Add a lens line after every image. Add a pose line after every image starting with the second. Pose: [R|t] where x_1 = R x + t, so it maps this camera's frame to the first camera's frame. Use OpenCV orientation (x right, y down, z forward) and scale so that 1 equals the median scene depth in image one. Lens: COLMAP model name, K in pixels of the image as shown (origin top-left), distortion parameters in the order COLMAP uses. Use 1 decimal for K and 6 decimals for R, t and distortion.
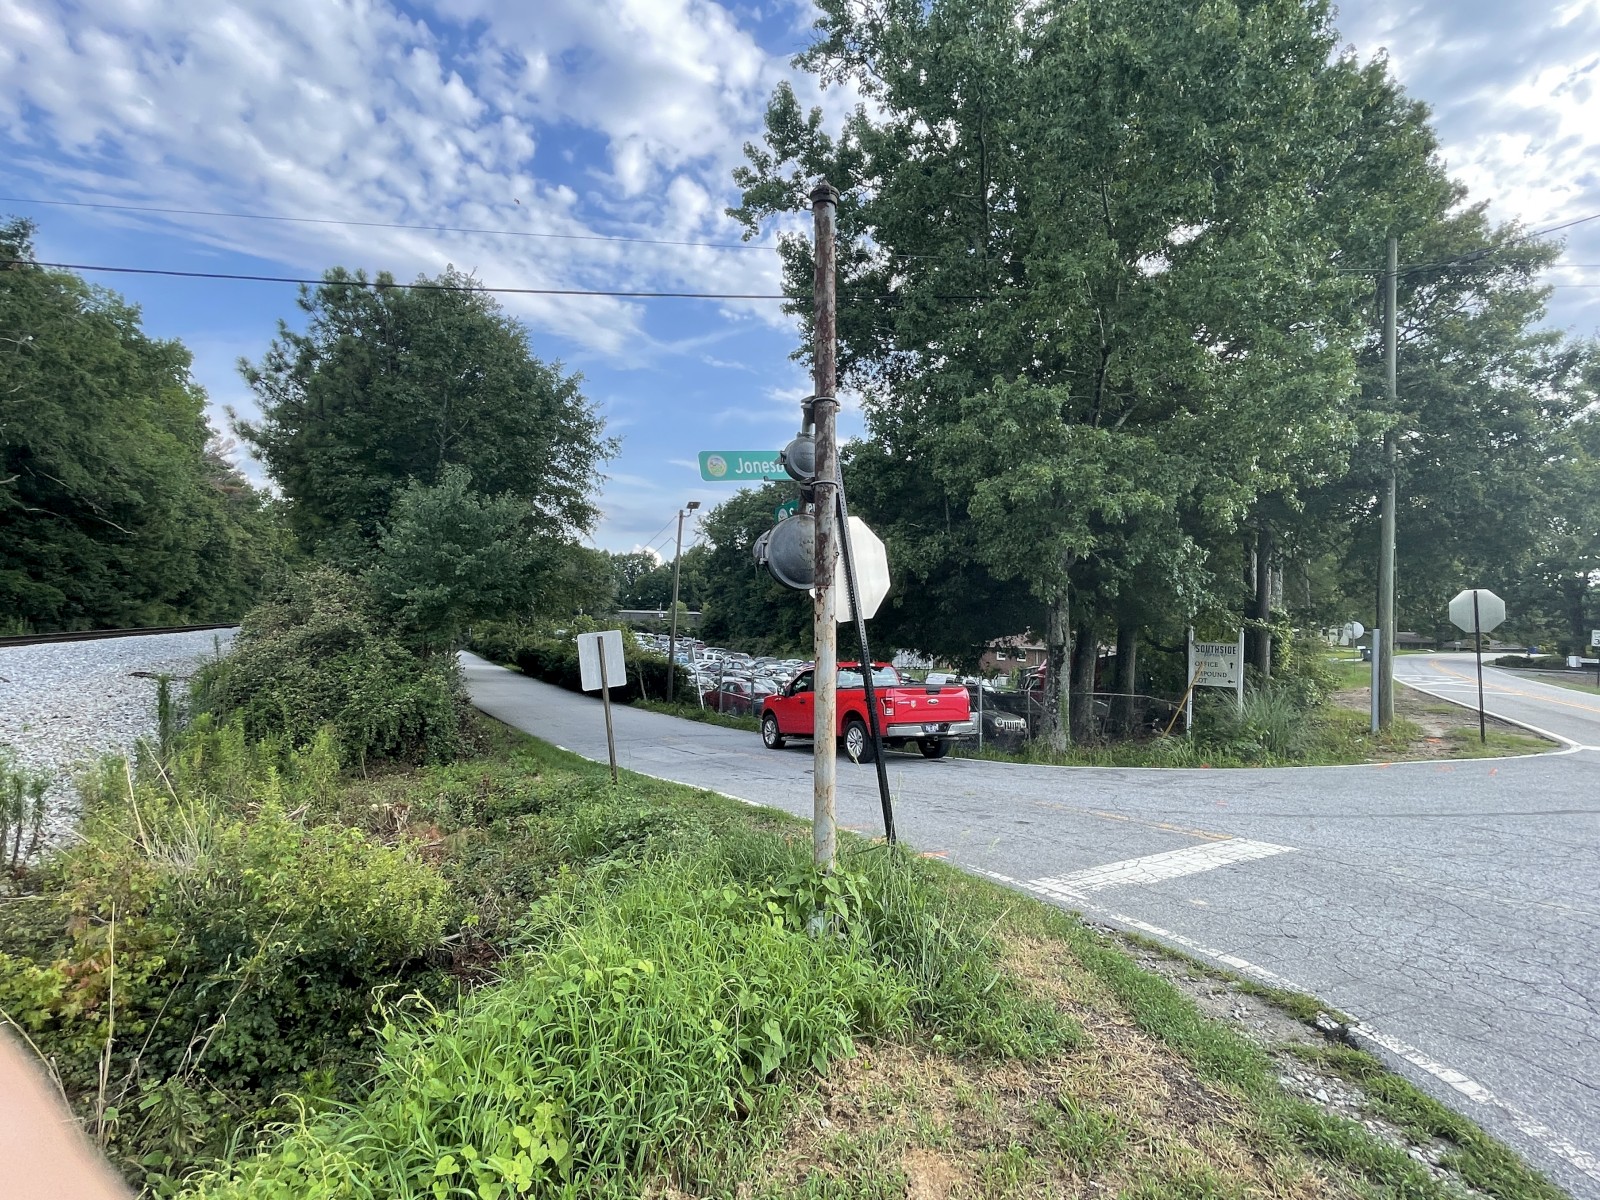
lens RADIAL K [[805.5, 0, 775.1], [0, 805.5, 608.3], [0, 0, 1]] dist [-0.000701, -0.000189]
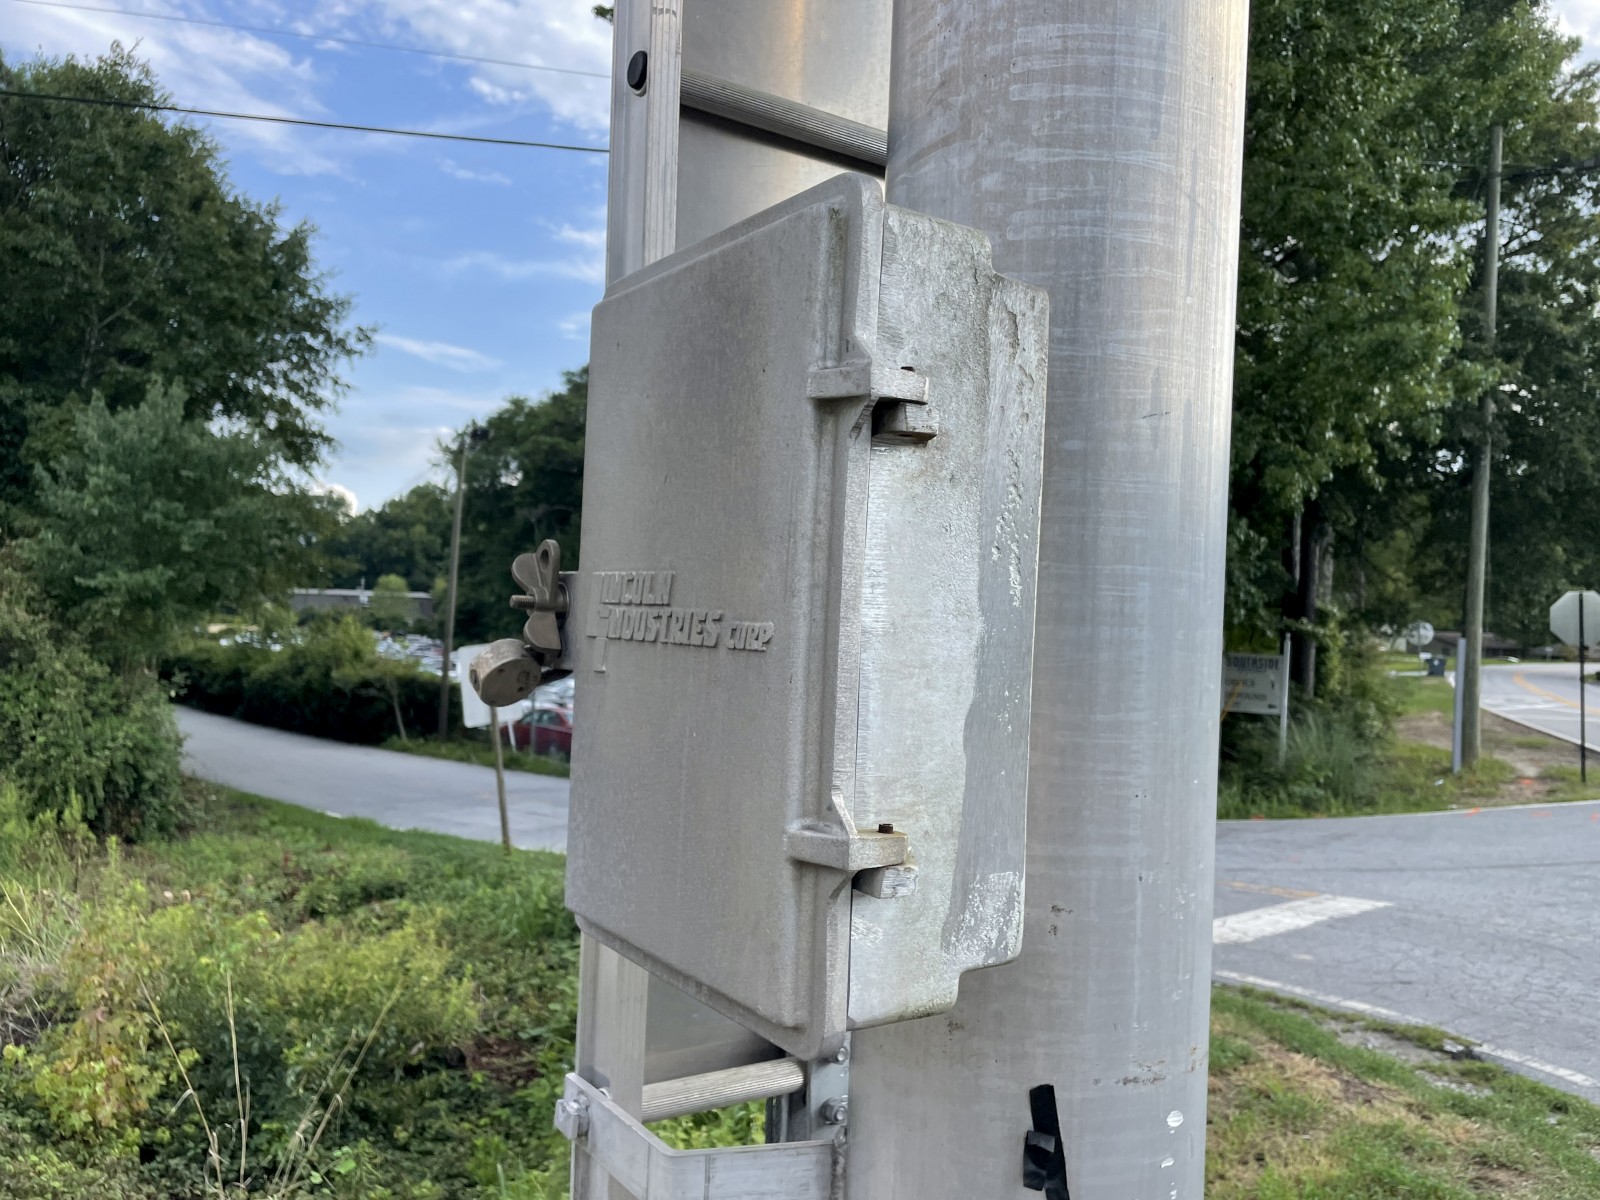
lens RADIAL K [[1294.2, 0, 746.0], [0, 1294.2, 636.6], [0, 0, 1]] dist [0.077906, -0.089604]
pose [[0.987688, 0.002449, 0.156417, -0.274350], [-0.008390, 0.999268, 0.037333, -0.038243], [-0.156211, -0.038186, 0.986985, -0.291076]]
